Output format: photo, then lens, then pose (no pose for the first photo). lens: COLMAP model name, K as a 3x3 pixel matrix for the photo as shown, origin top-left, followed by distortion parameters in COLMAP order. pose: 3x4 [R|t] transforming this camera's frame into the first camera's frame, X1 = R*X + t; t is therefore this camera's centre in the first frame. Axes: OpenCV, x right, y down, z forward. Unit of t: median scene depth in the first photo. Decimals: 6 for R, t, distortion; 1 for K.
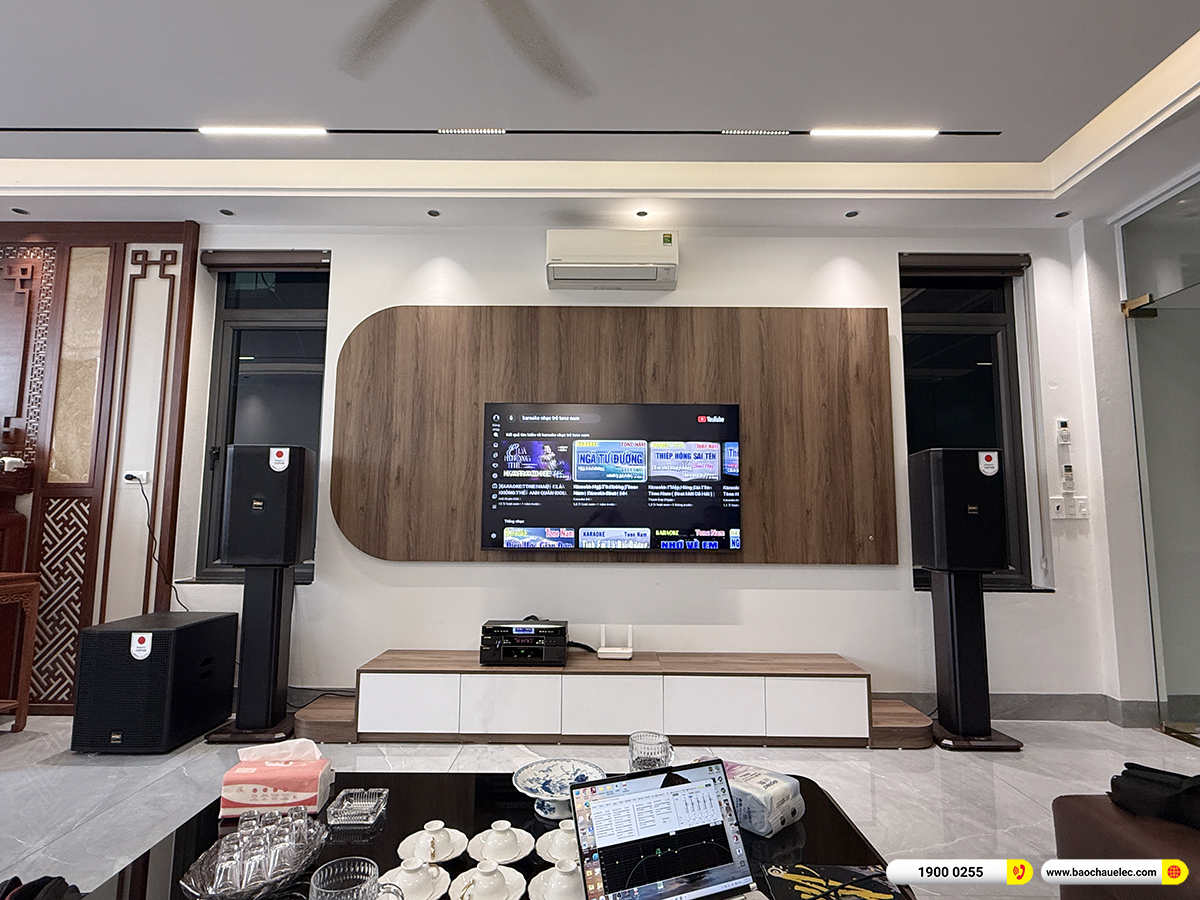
lens RADIAL K [[618.4, 0, 601.4], [0, 618.4, 452.2], [0, 0, 1]] dist [0.005824, 0.001008]
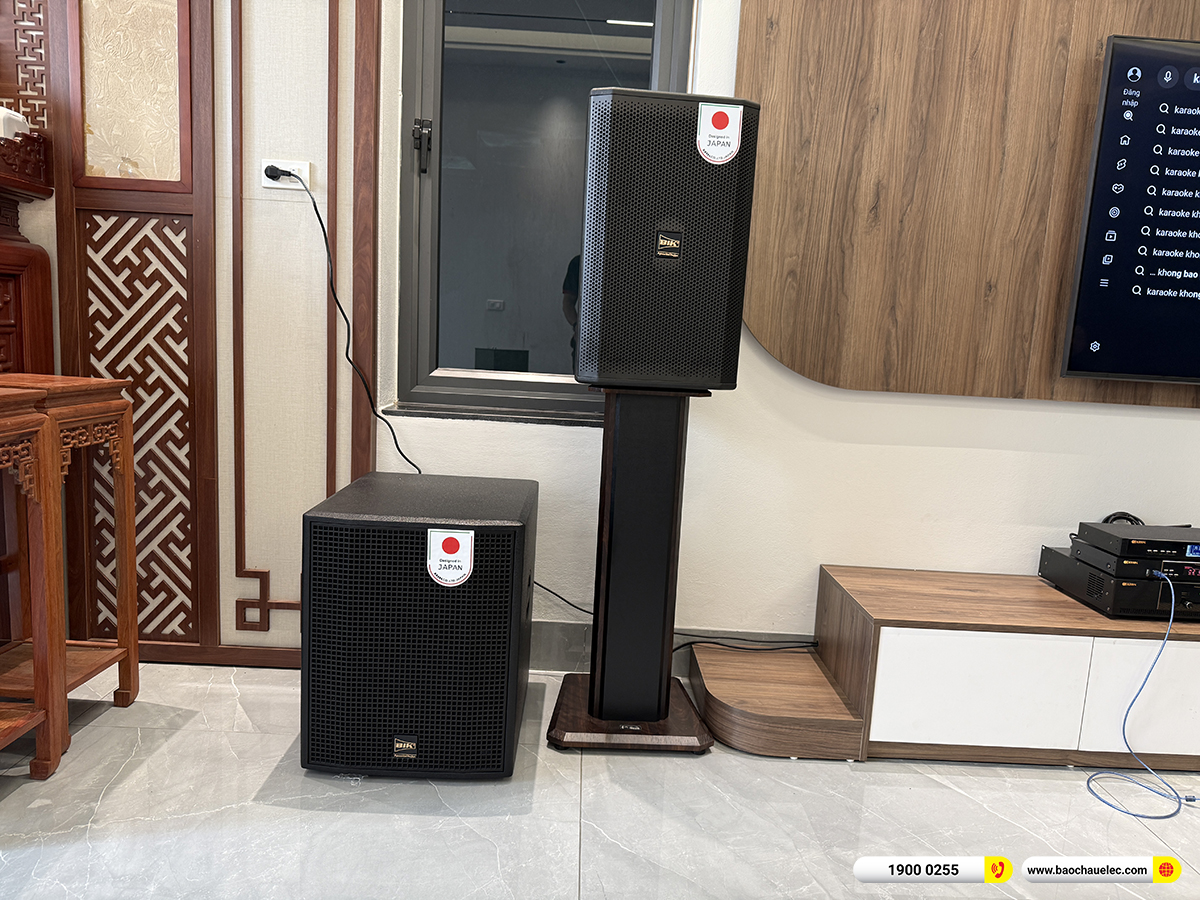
lens RADIAL K [[860.5, 0, 605.5], [0, 860.5, 455.2], [0, 0, 1]] dist [0.022675, -0.023834]
pose [[0.998457, 0.044330, 0.033447, -0.537123], [-0.051185, 0.968250, 0.244686, 0.072002], [-0.021538, -0.246021, 0.969025, 0.350576]]
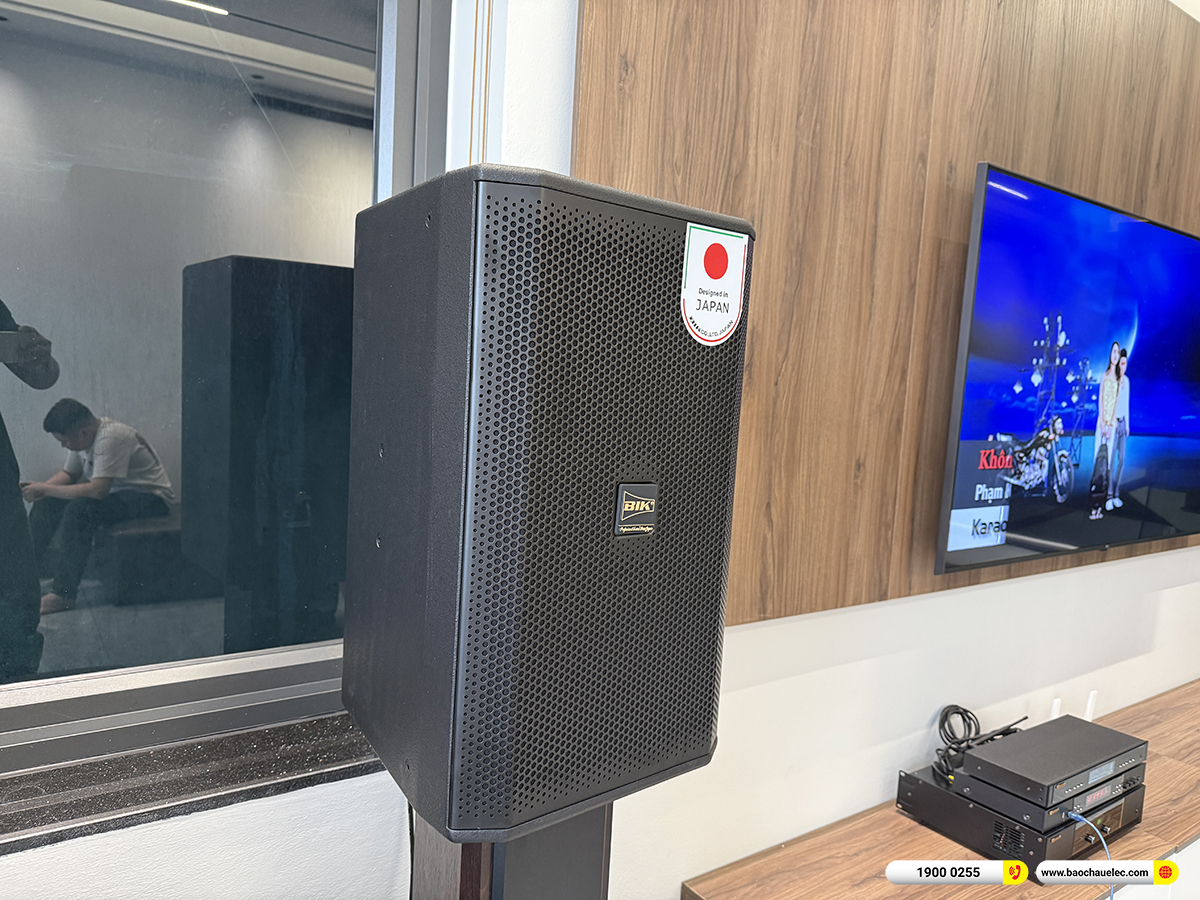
lens RADIAL K [[860.5, 0, 611.5], [0, 860.5, 471.4], [0, 0, 1]] dist [0.022675, -0.023834]
pose [[0.806823, -0.028102, 0.590124, -0.636169], [-0.110465, 0.974076, 0.197416, 0.016059], [-0.580374, -0.224468, 0.782803, 0.694124]]
